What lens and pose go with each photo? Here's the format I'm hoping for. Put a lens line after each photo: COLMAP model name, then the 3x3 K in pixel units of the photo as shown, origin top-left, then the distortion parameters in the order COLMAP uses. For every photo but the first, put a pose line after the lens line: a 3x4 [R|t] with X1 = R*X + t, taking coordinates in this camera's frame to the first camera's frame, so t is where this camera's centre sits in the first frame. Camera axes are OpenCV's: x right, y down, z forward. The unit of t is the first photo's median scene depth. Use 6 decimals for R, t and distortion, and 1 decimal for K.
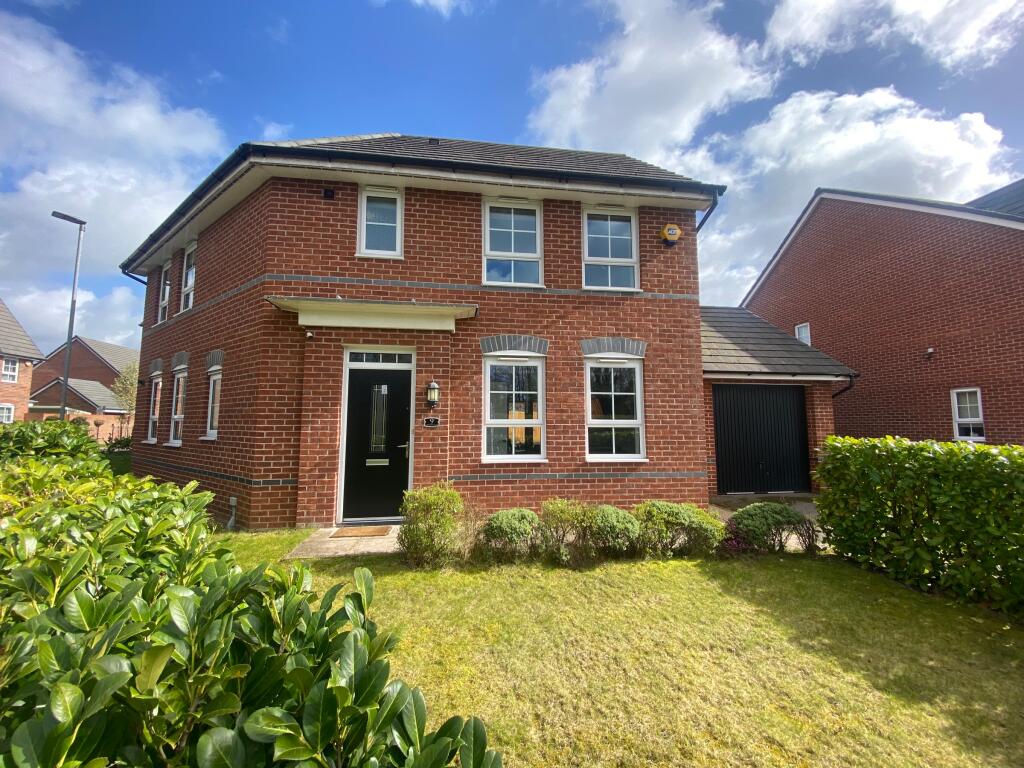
lens RADIAL K [[412.9, 0, 509.4], [0, 412.9, 383.0], [0, 0, 1]] dist [0.030069, -0.024776]
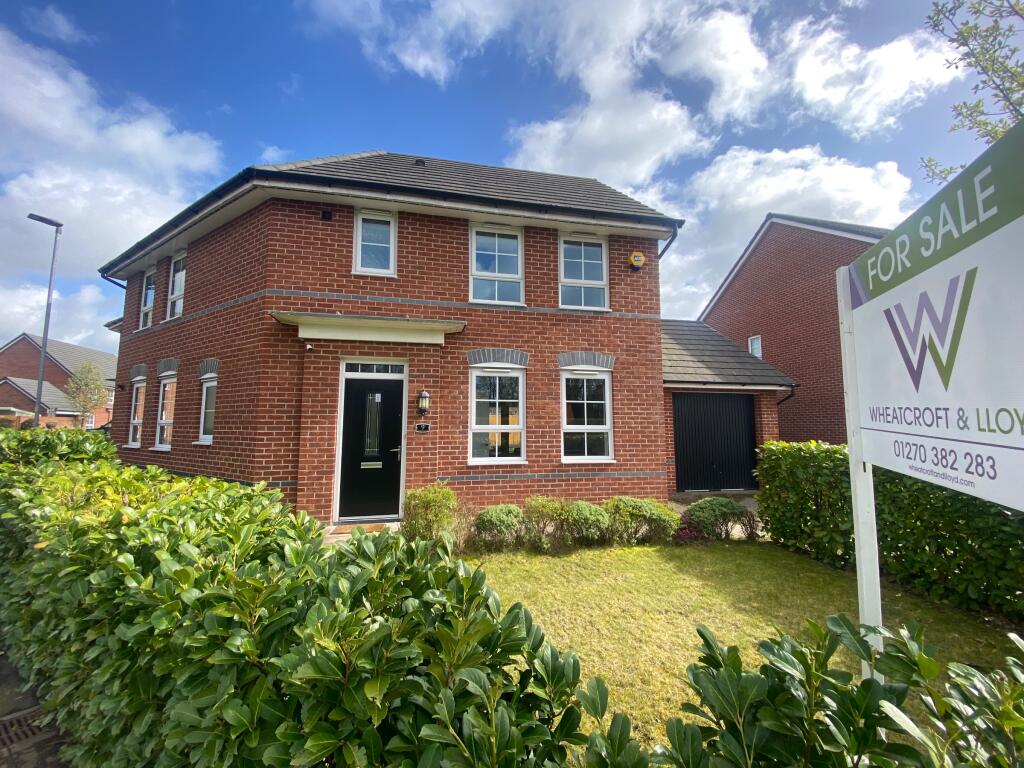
lens RADIAL K [[412.9, 0, 509.4], [0, 412.9, 383.0], [0, 0, 1]] dist [0.030069, -0.024776]
pose [[0.997235, 0.007721, 0.073904, -0.038430], [-0.007378, 0.999961, -0.004915, -0.019090], [-0.073939, 0.004356, 0.997253, -0.101395]]
